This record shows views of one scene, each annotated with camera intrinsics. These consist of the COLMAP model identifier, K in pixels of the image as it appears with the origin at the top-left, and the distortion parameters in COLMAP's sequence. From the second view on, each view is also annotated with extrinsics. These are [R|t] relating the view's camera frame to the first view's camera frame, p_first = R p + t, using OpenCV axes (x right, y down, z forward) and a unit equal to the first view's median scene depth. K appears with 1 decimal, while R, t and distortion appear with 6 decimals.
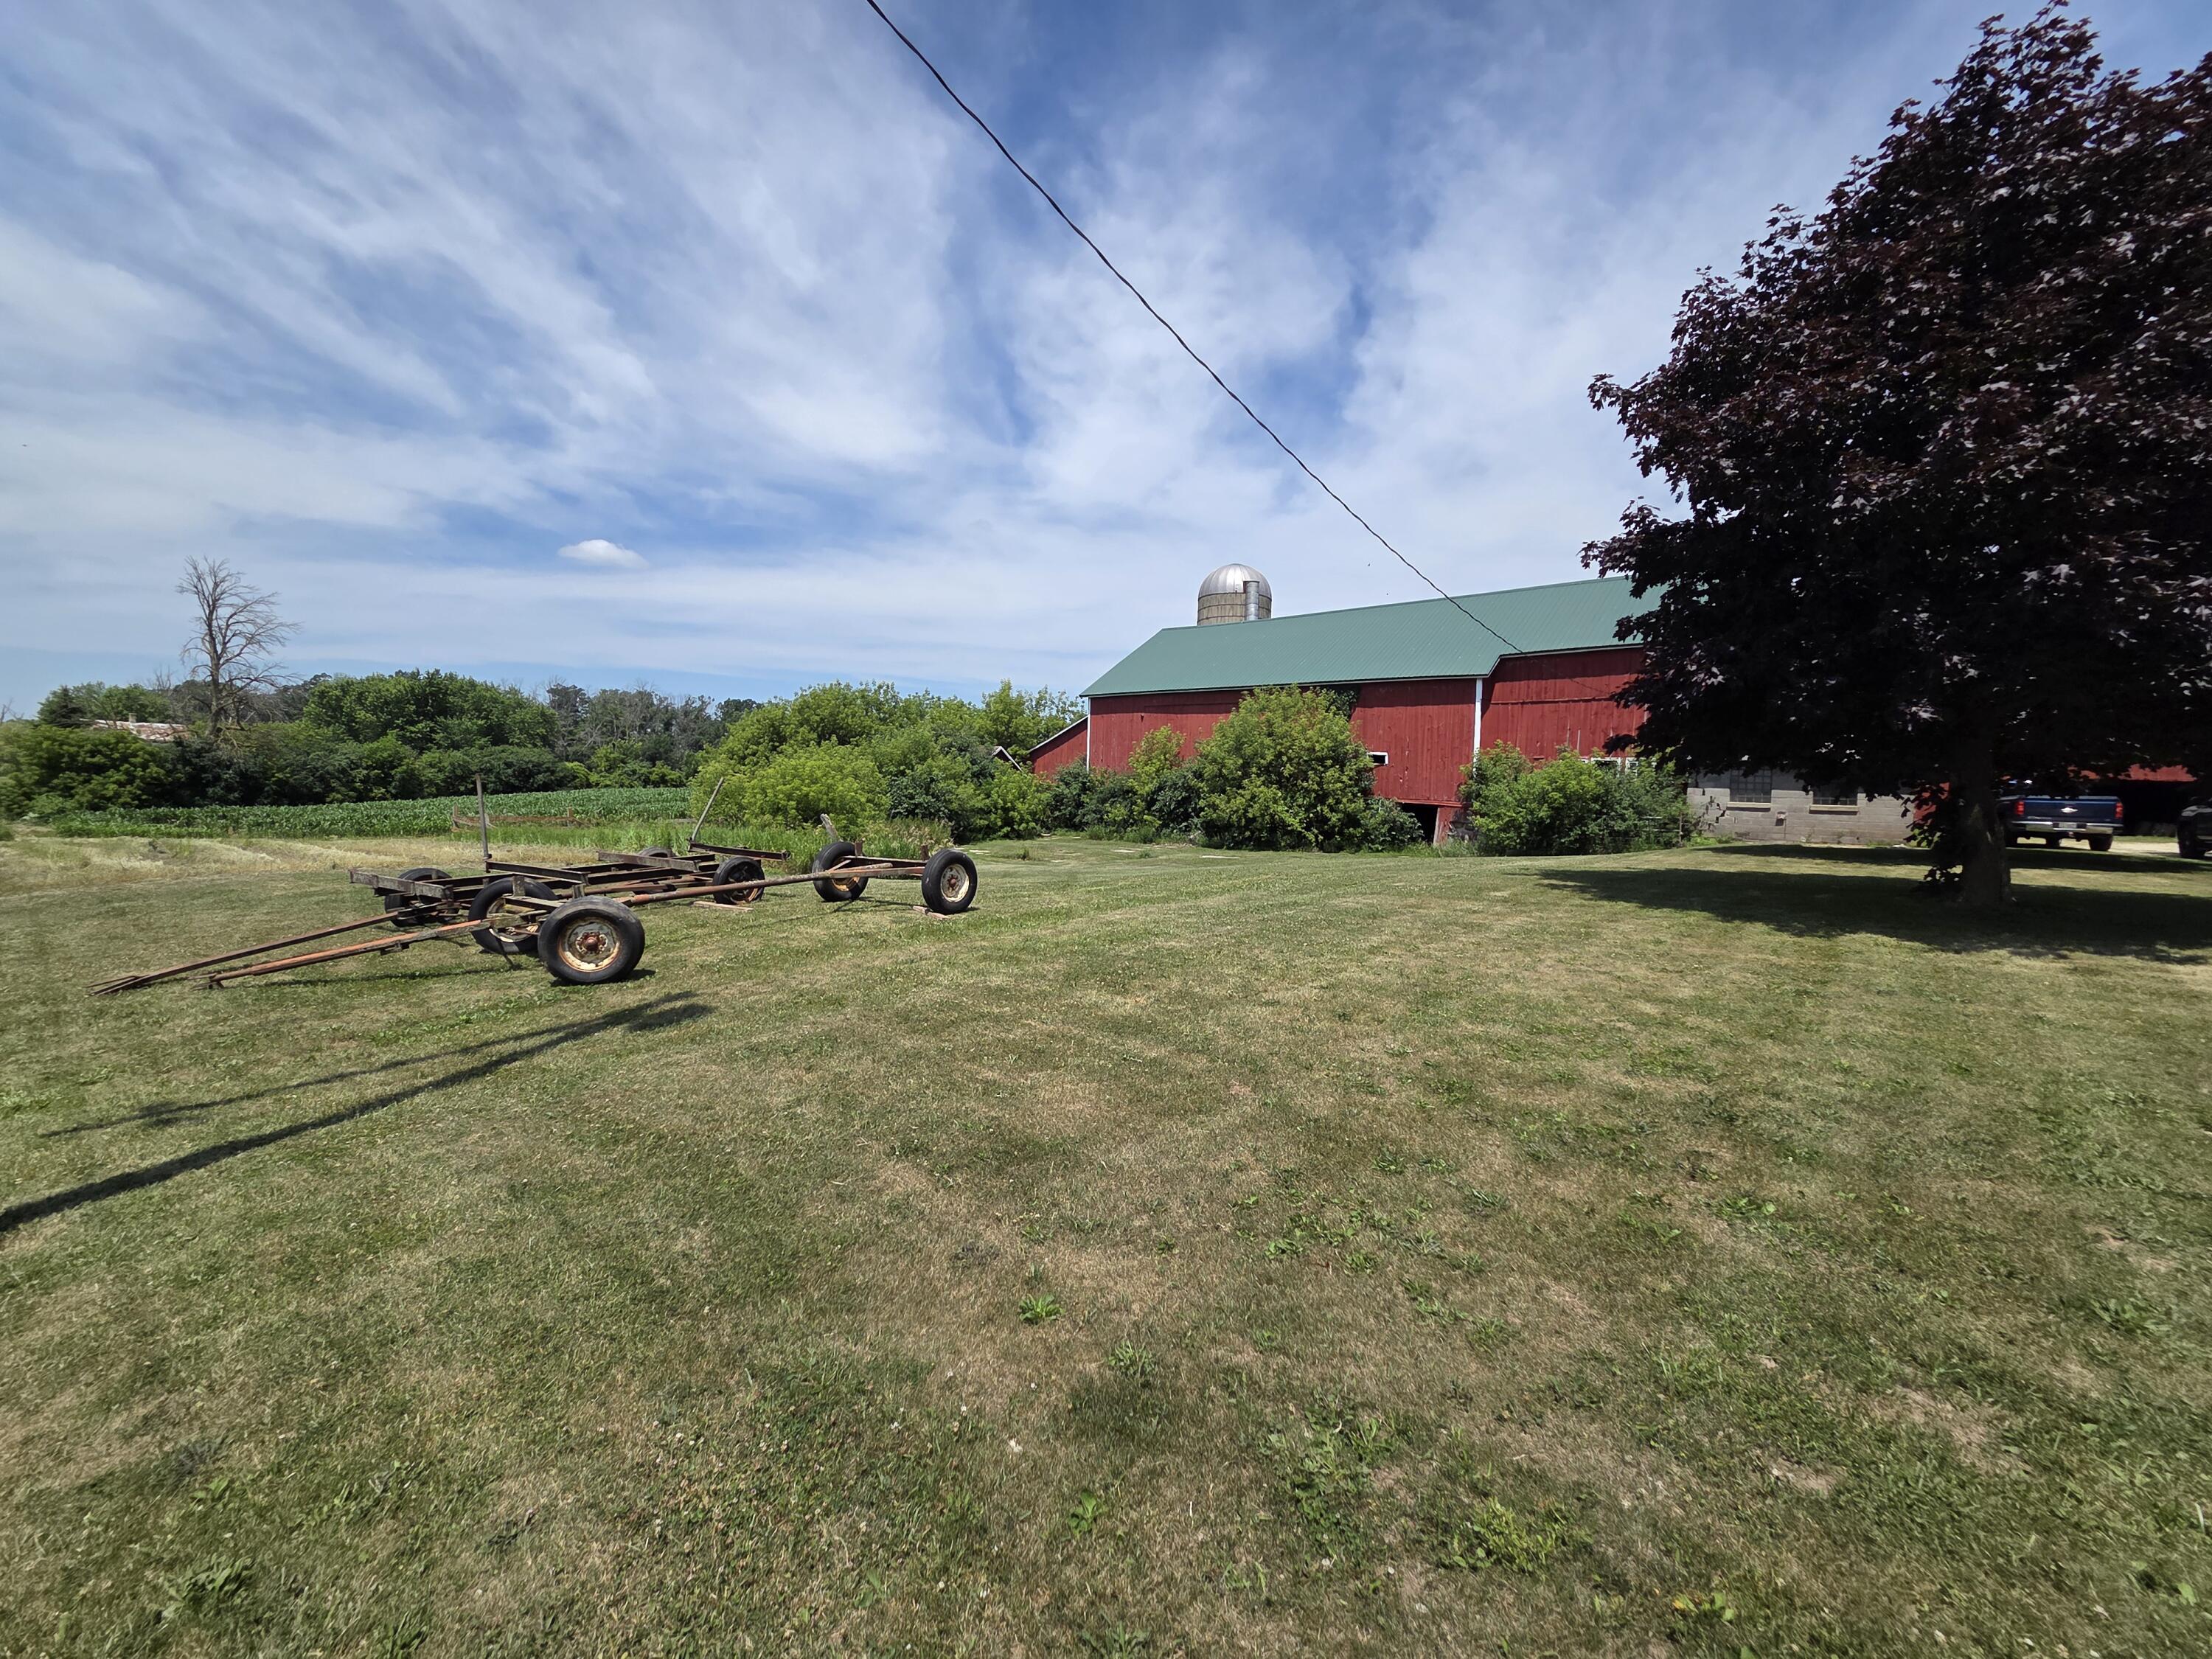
lens RADIAL K [[899.4, 0, 1107.2], [0, 899.4, 849.0], [0, 0, 1]] dist [-0.000784, -0.000086]
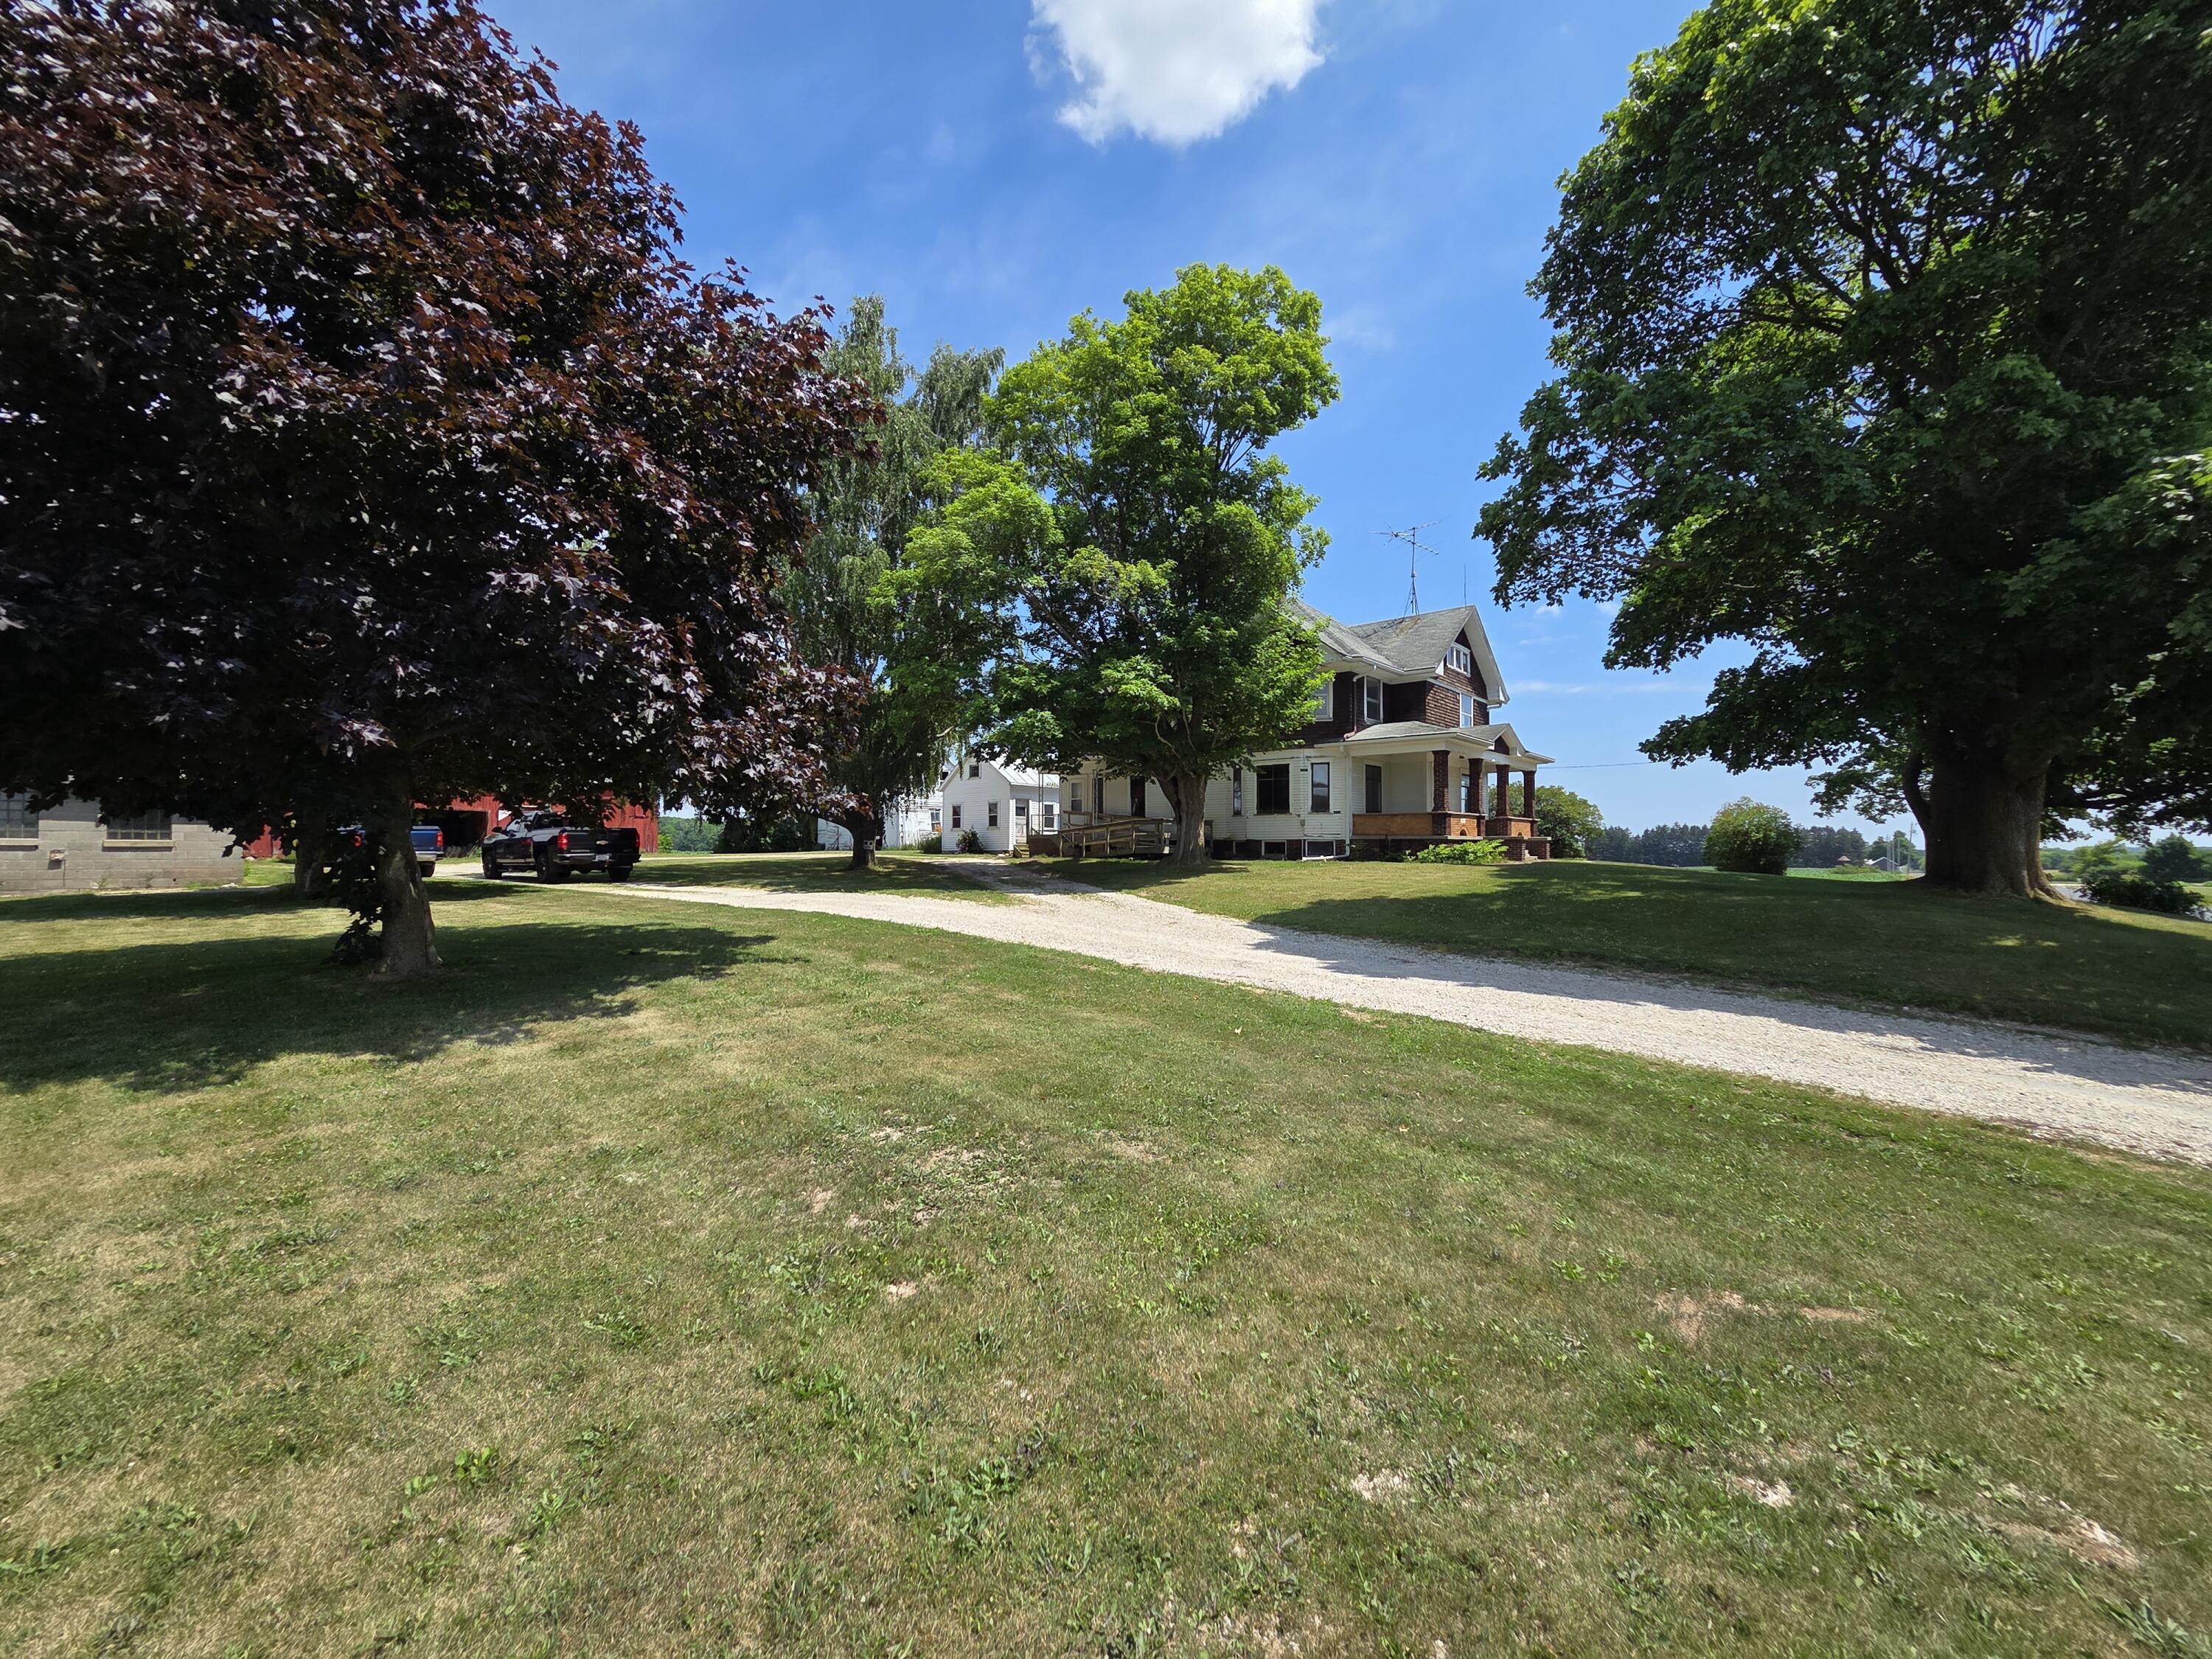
lens RADIAL K [[910.1, 0, 1108.8], [0, 910.1, 804.3], [0, 0, 1]] dist [0.001633, 0.000773]
pose [[0.060781, 0.011450, 0.998085, 0.061158], [0.063710, 0.997851, -0.015327, -0.013313], [-0.996116, 0.064520, 0.059920, 0.104301]]
